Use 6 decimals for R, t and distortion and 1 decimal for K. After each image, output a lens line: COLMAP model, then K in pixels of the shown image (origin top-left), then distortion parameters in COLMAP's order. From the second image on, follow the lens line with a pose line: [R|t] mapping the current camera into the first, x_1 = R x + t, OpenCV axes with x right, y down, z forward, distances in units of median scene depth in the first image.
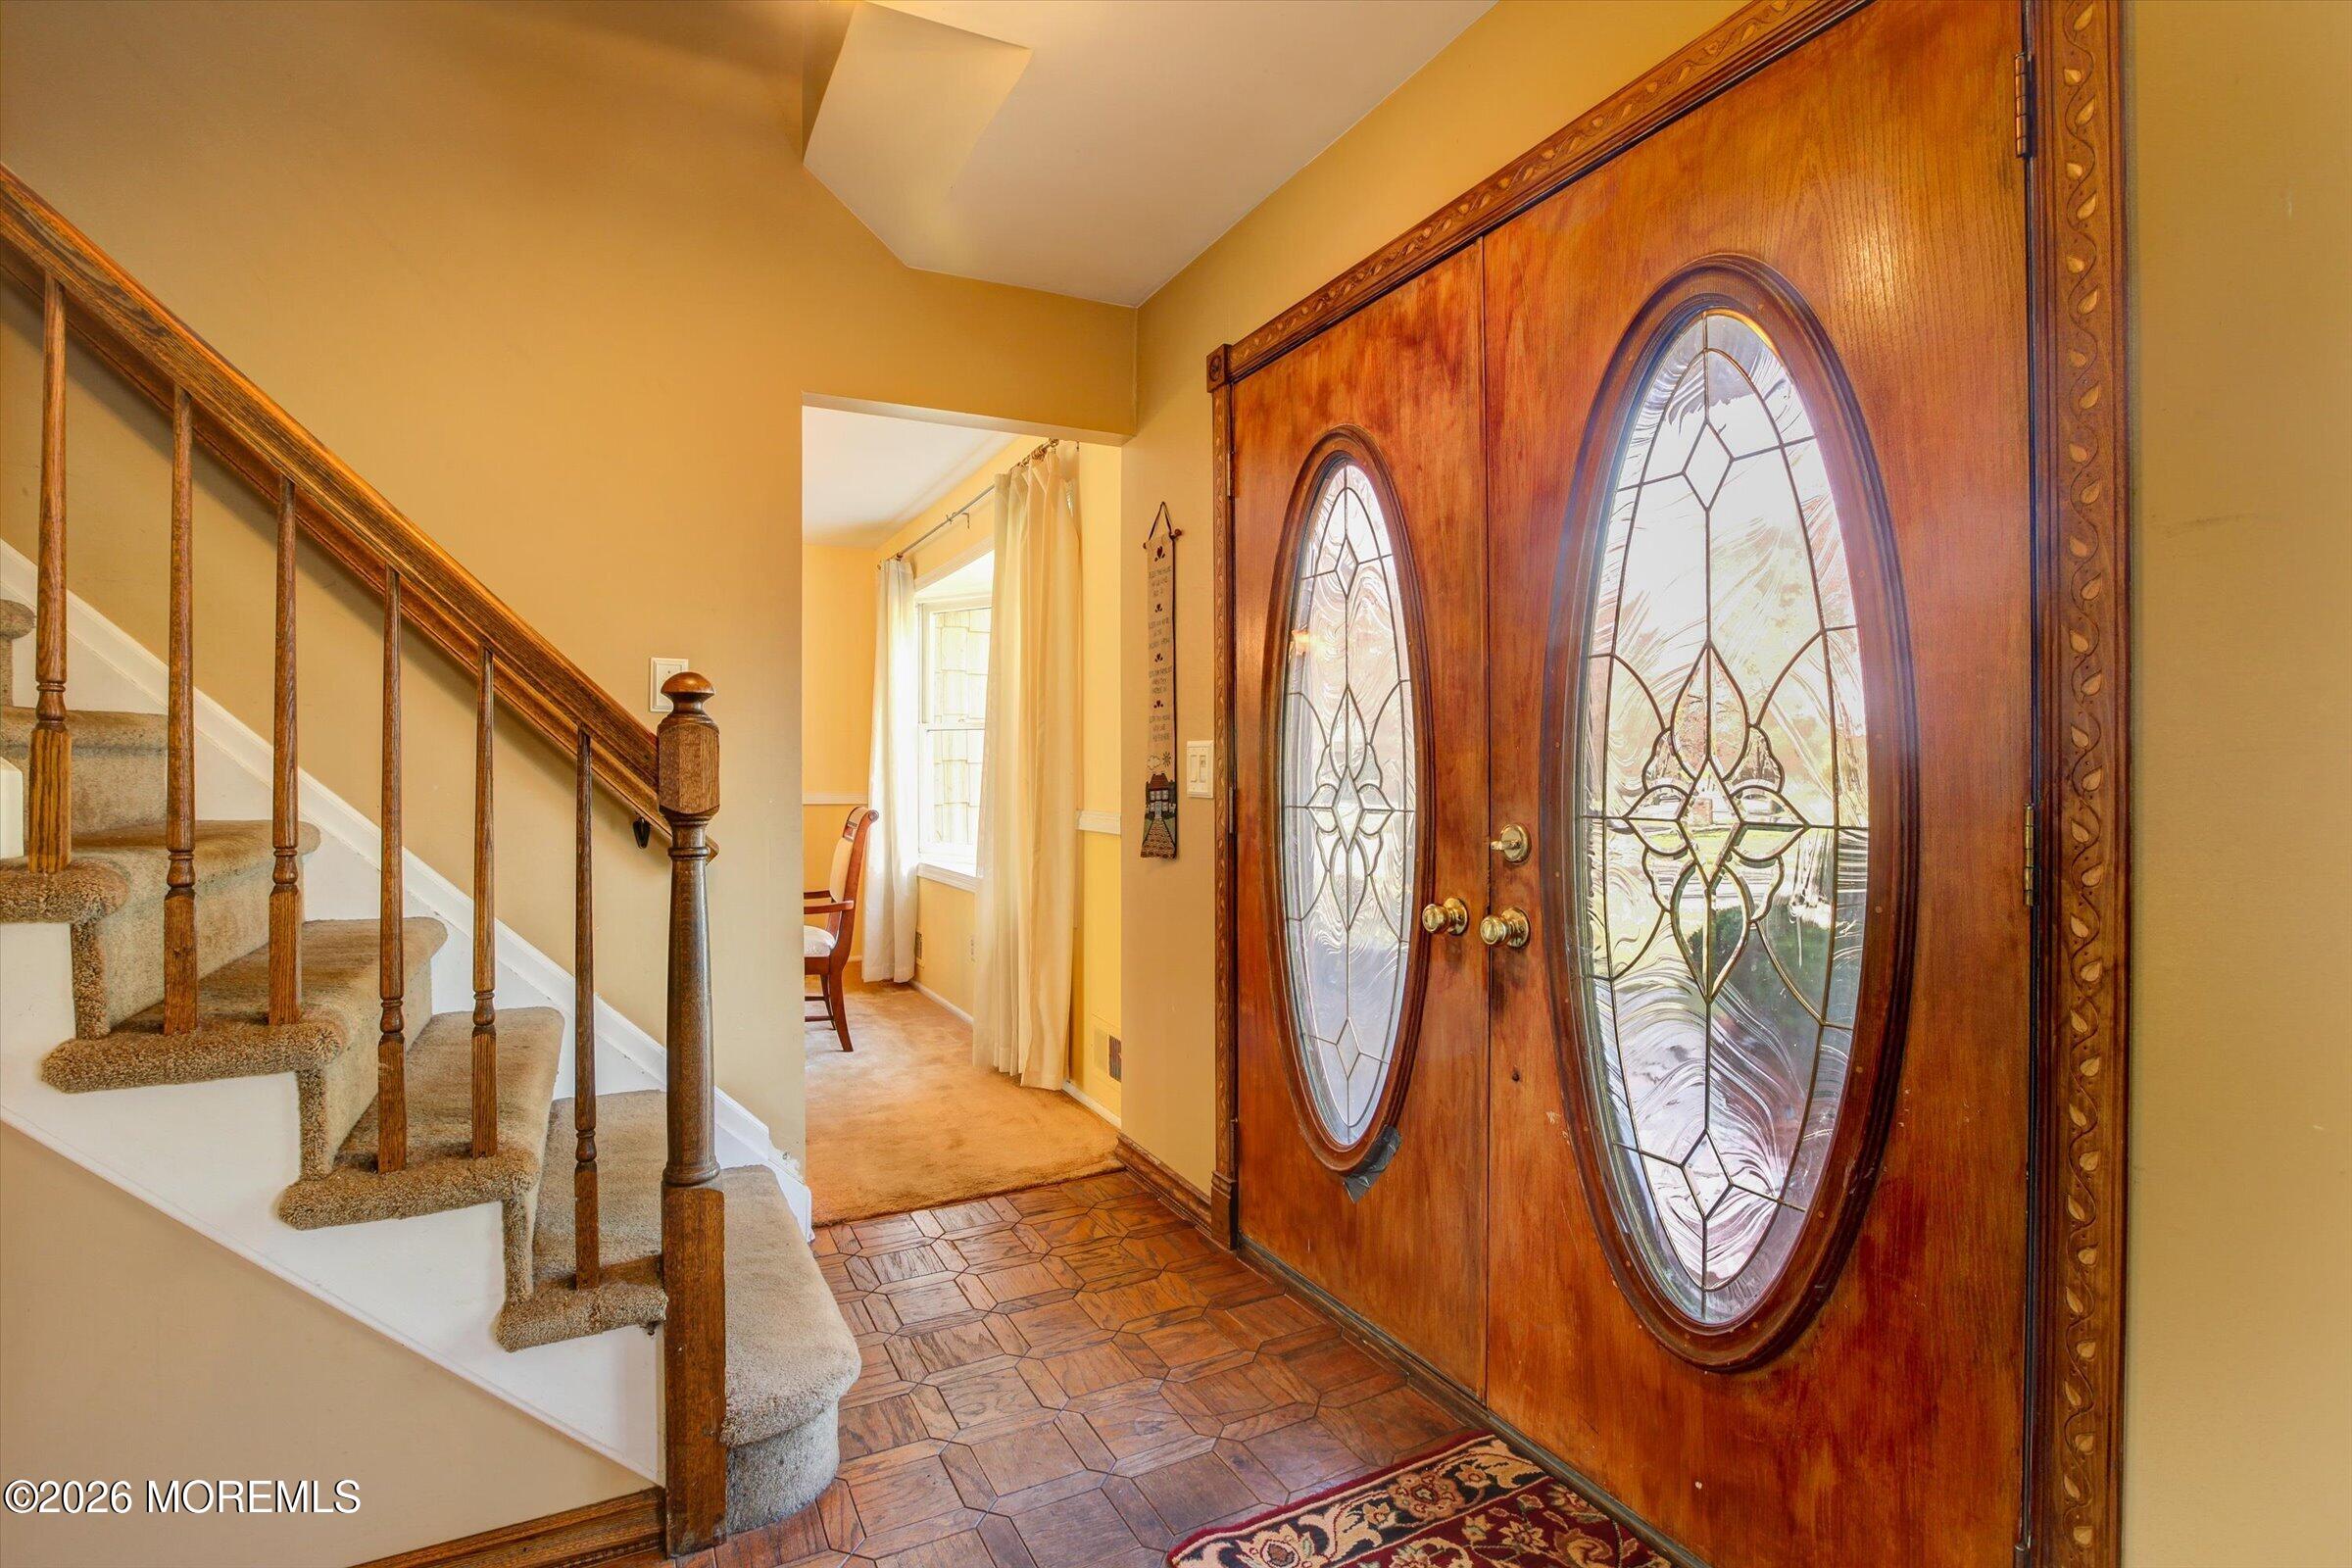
lens RADIAL K [[1114.3, 0, 1179.7], [0, 1114.3, 779.2], [0, 0, 1]] dist [-0.024005, -0.000593]
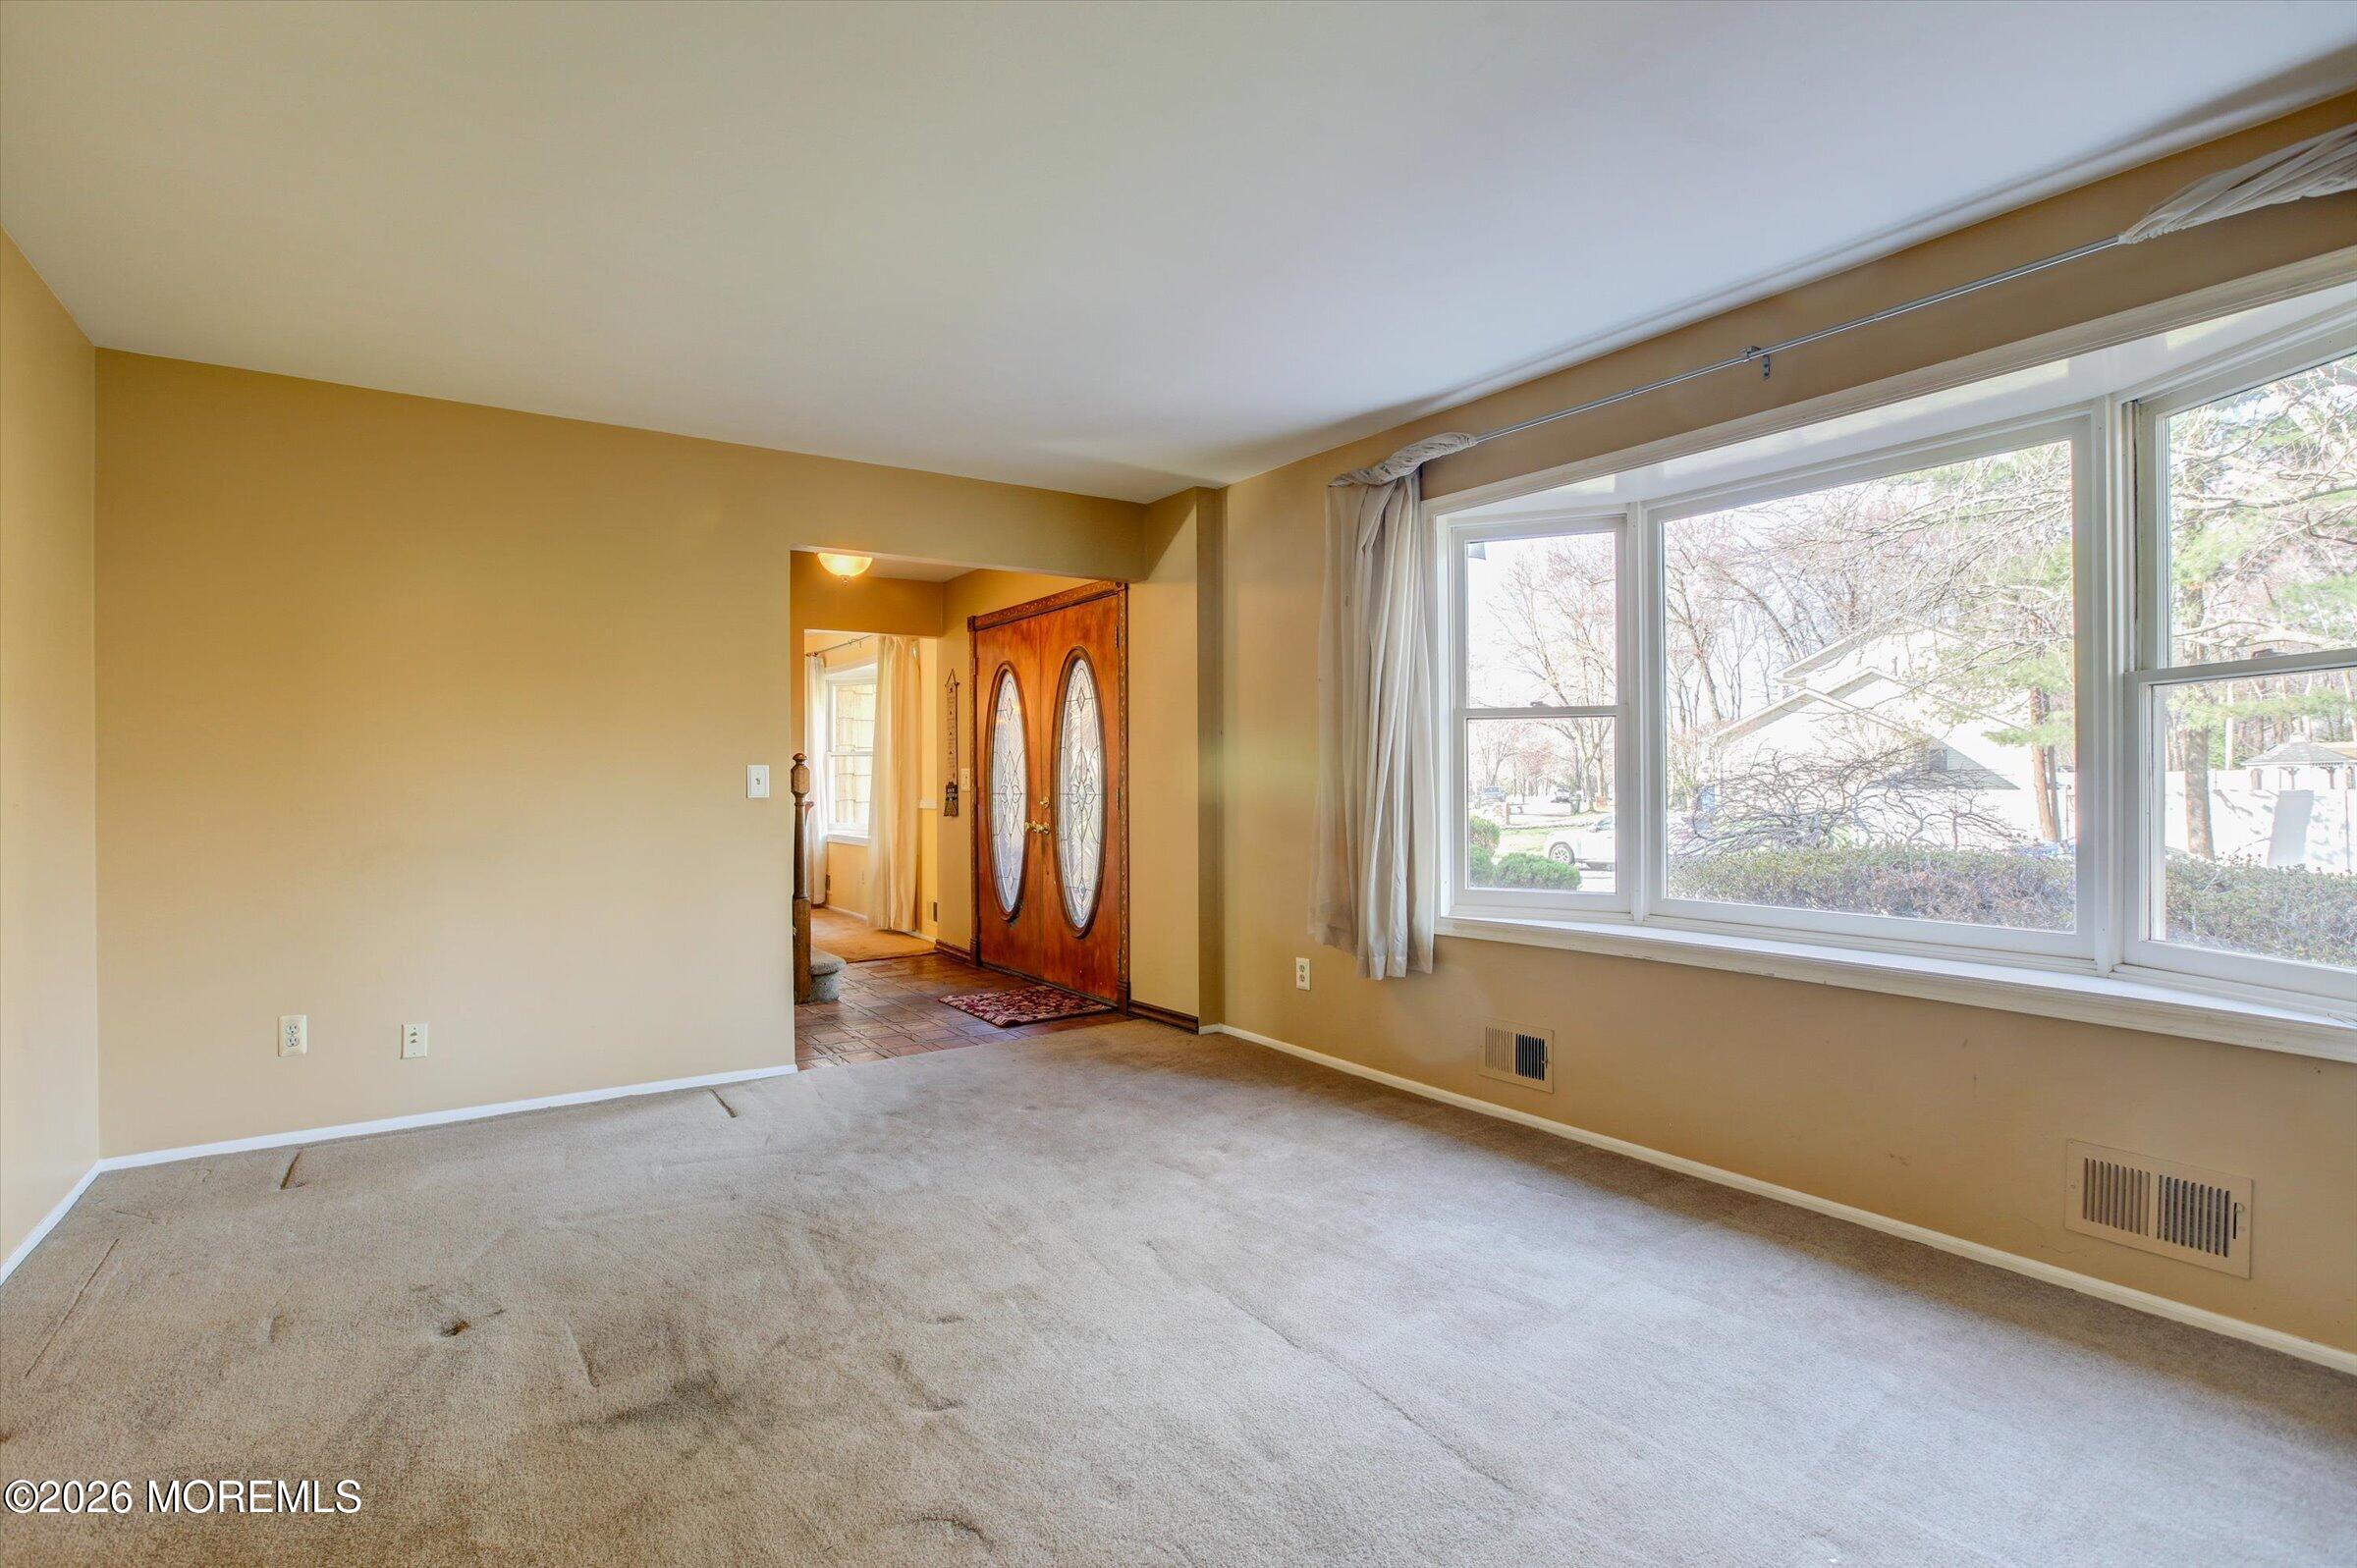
lens RADIAL K [[1116.5, 0, 1169.1], [0, 1116.5, 779.2], [0, 0, 1]] dist [-0.024005, -0.000593]
pose [[0.993792, -0.001361, 0.111243, 0.183527], [0.002279, 0.999964, -0.008127, 0.010571], [-0.111228, 0.008330, 0.993760, -1.465482]]
